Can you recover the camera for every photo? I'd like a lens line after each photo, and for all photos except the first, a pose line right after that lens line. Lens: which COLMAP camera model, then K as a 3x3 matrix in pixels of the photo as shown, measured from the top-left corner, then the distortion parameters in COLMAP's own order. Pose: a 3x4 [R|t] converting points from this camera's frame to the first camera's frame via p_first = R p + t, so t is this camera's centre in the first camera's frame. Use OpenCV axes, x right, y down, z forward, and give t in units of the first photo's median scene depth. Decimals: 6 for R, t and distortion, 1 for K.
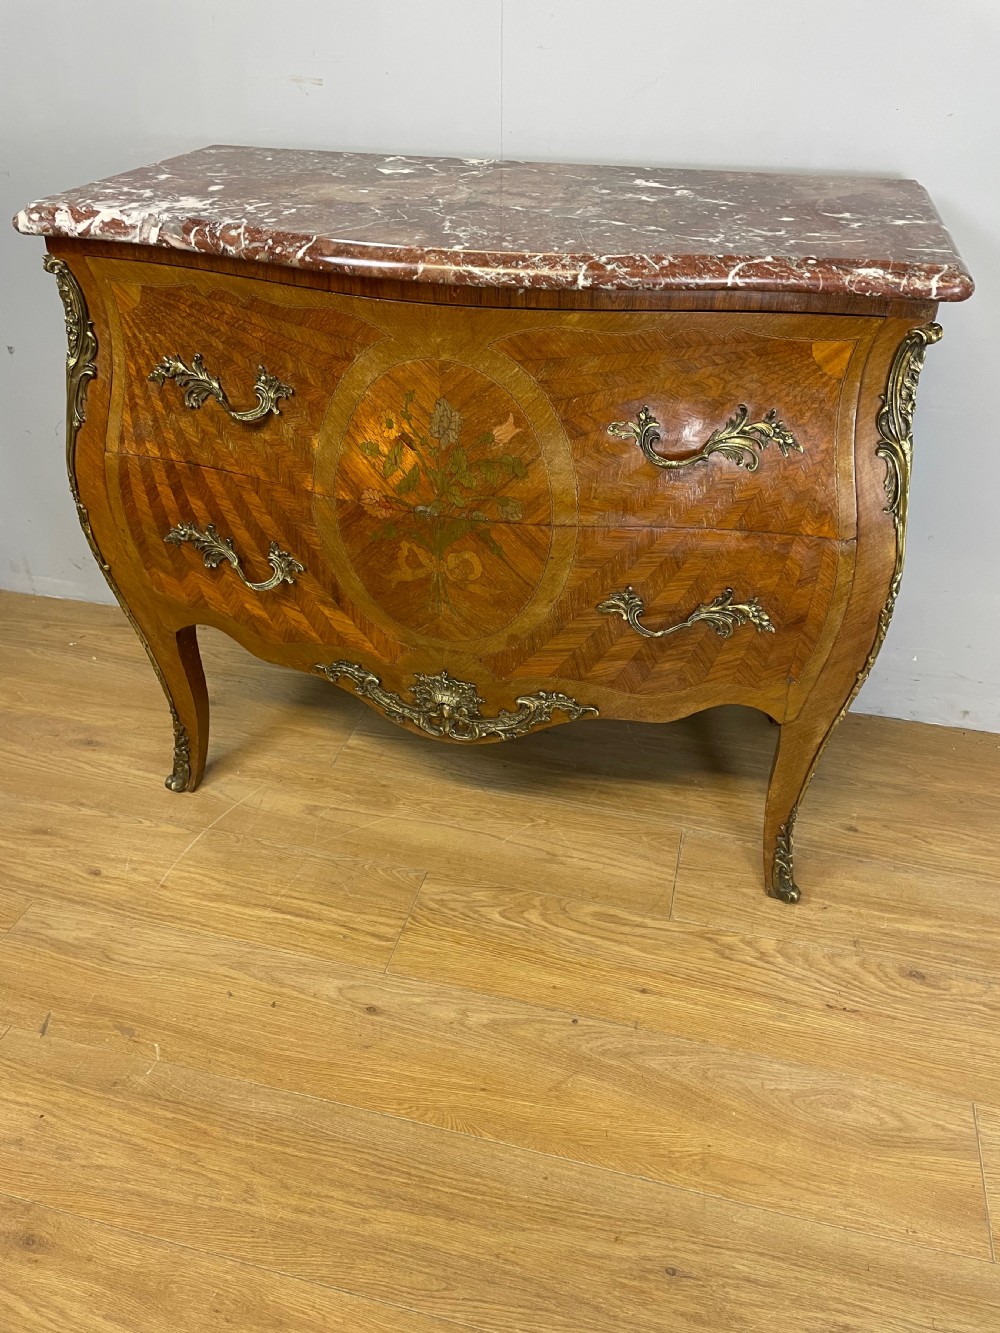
lens RADIAL K [[1013.6, 0, 501.1], [0, 1013.6, 654.9], [0, 0, 1]] dist [0.091622, -0.121003]
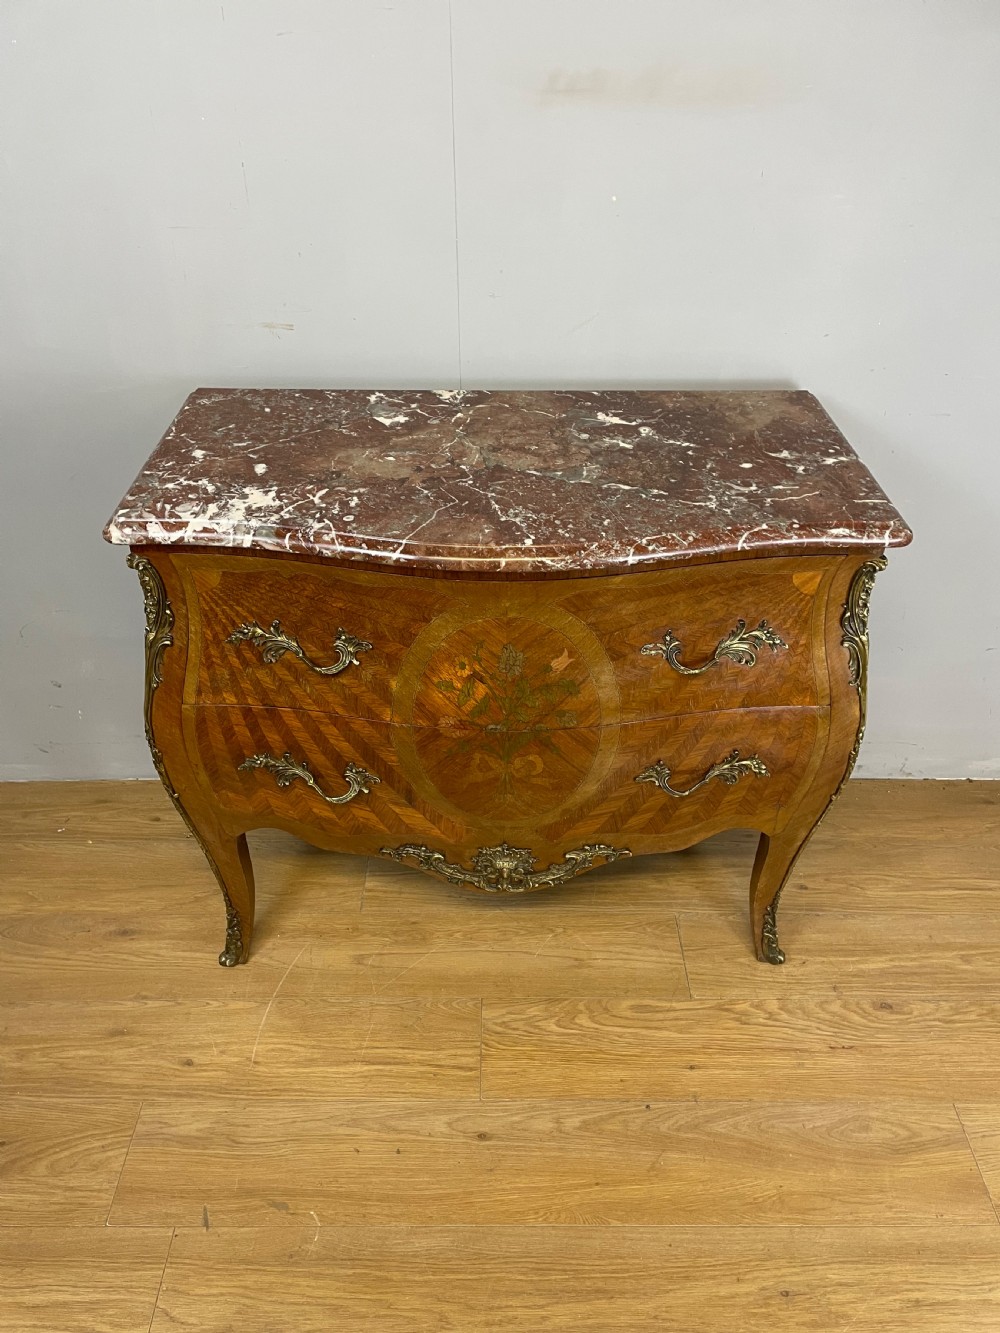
lens RADIAL K [[1015.1, 0, 496.1], [0, 1015.1, 670.8], [0, 0, 1]] dist [0.090337, -0.120662]
pose [[0.969478, -0.145967, 0.196992, -0.291073], [0.141154, 0.989245, 0.038338, -0.247523], [-0.200469, -0.009362, 0.979655, -0.171705]]
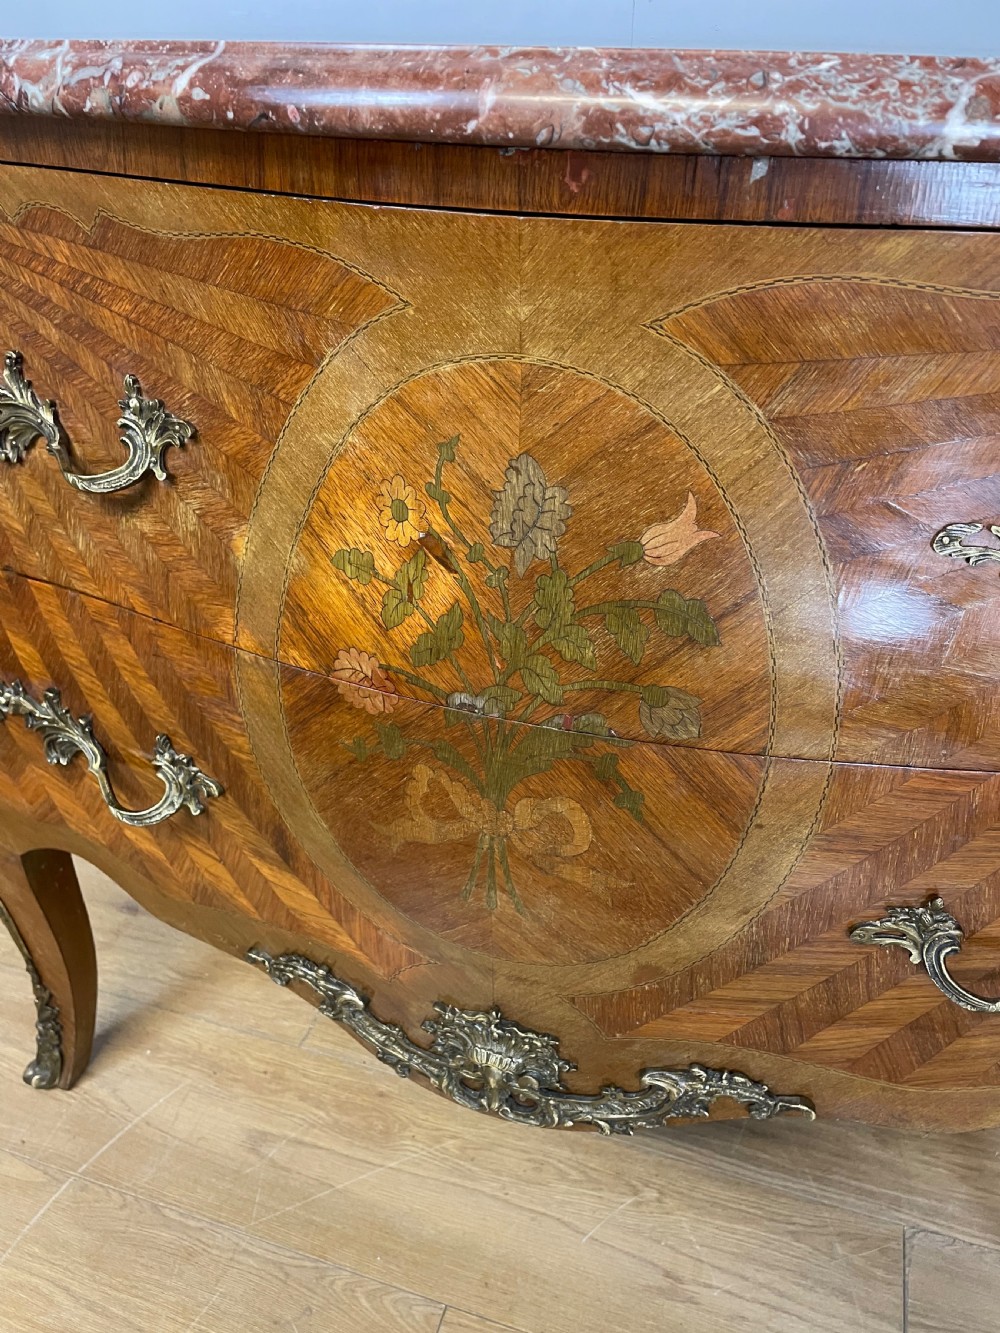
lens RADIAL K [[1015.1, 0, 486.3], [0, 1015.1, 669.7], [0, 0, 1]] dist [0.090337, -0.120662]
pose [[0.997832, 0.038529, -0.053360, -0.043690], [-0.040911, 0.998181, -0.044291, -0.133755], [0.051556, 0.046378, 0.997593, 0.540437]]
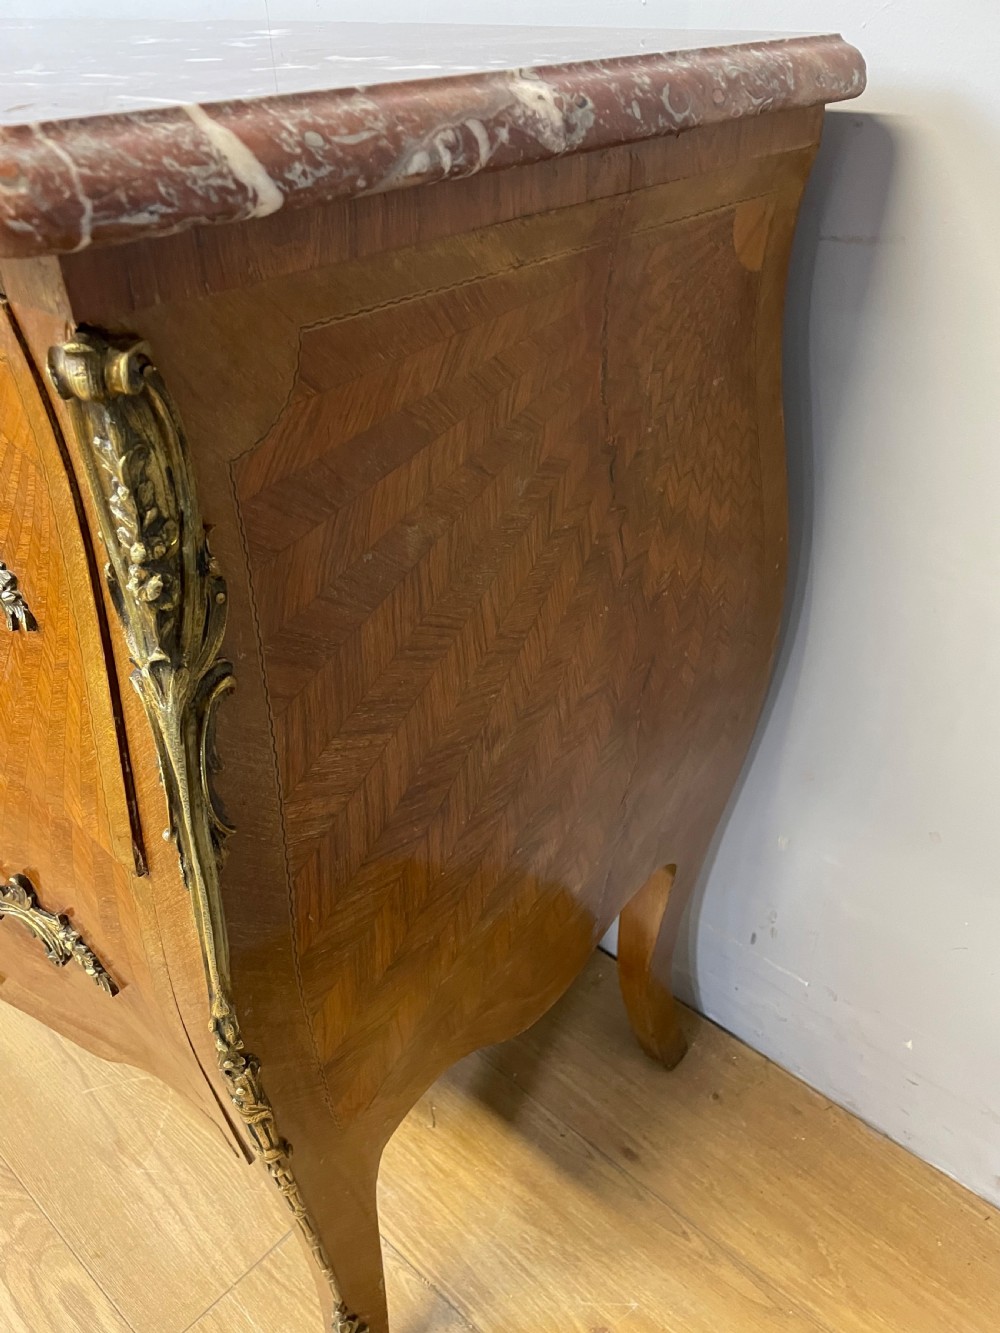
lens RADIAL K [[1015.1, 0, 506.0], [0, 1015.1, 667.3], [0, 0, 1]] dist [0.090337, -0.120662]
pose [[0.882335, 0.240198, -0.404710, 0.570398], [-0.240609, 0.969296, 0.050715, -0.227284], [0.404466, 0.052629, 0.913038, 0.646395]]
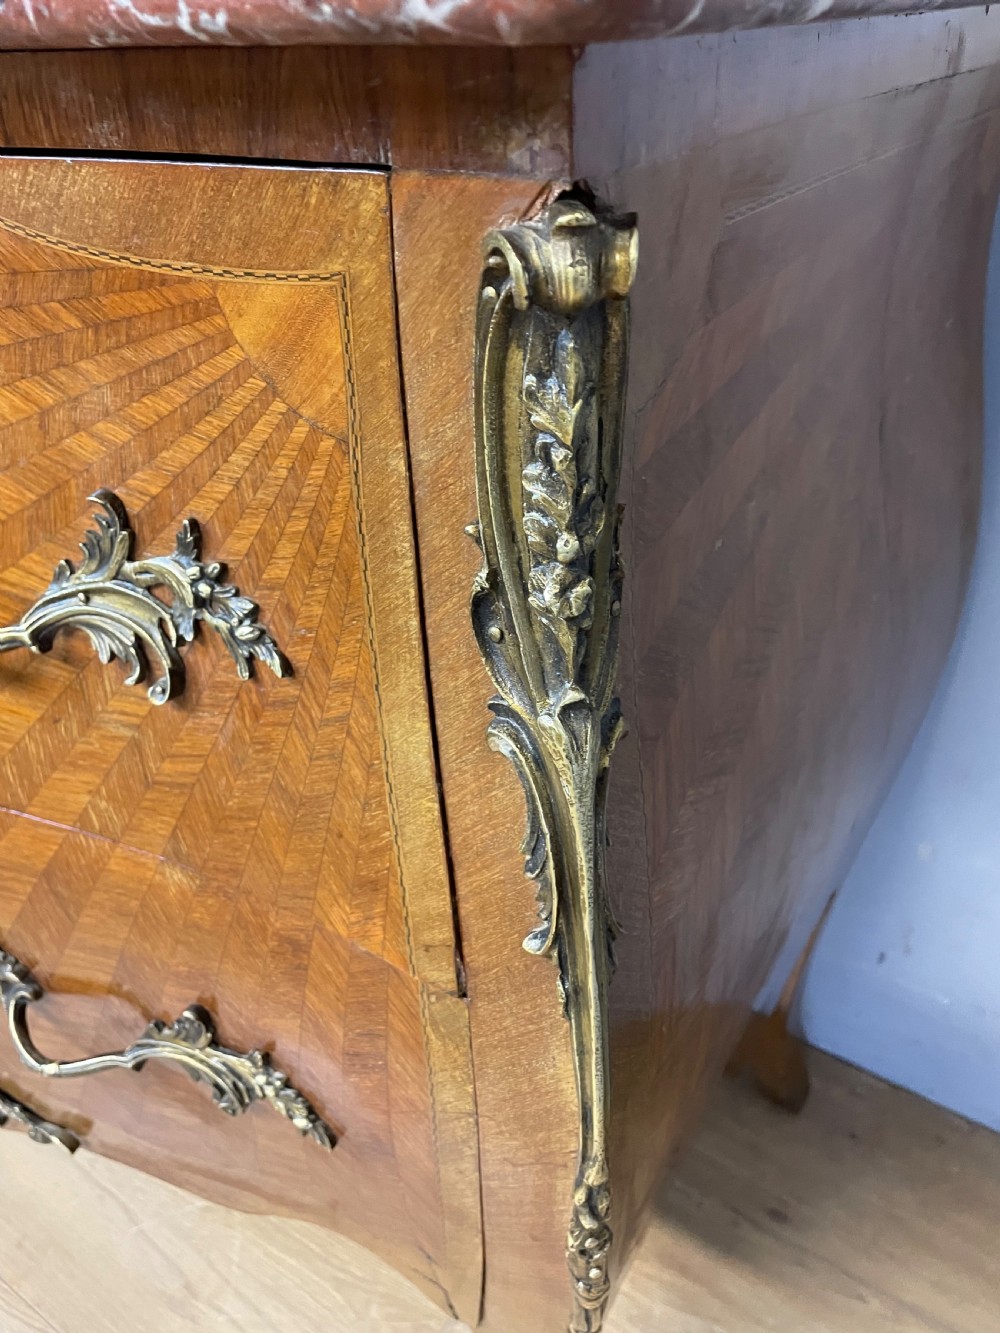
lens RADIAL K [[1015.1, 0, 508.2], [0, 1015.1, 665.6], [0, 0, 1]] dist [0.090337, -0.120662]
pose [[0.941114, 0.156937, -0.299457, 0.401357], [-0.162456, 0.986694, 0.006542, -0.194687], [0.296499, 0.042492, 0.954087, 0.678571]]
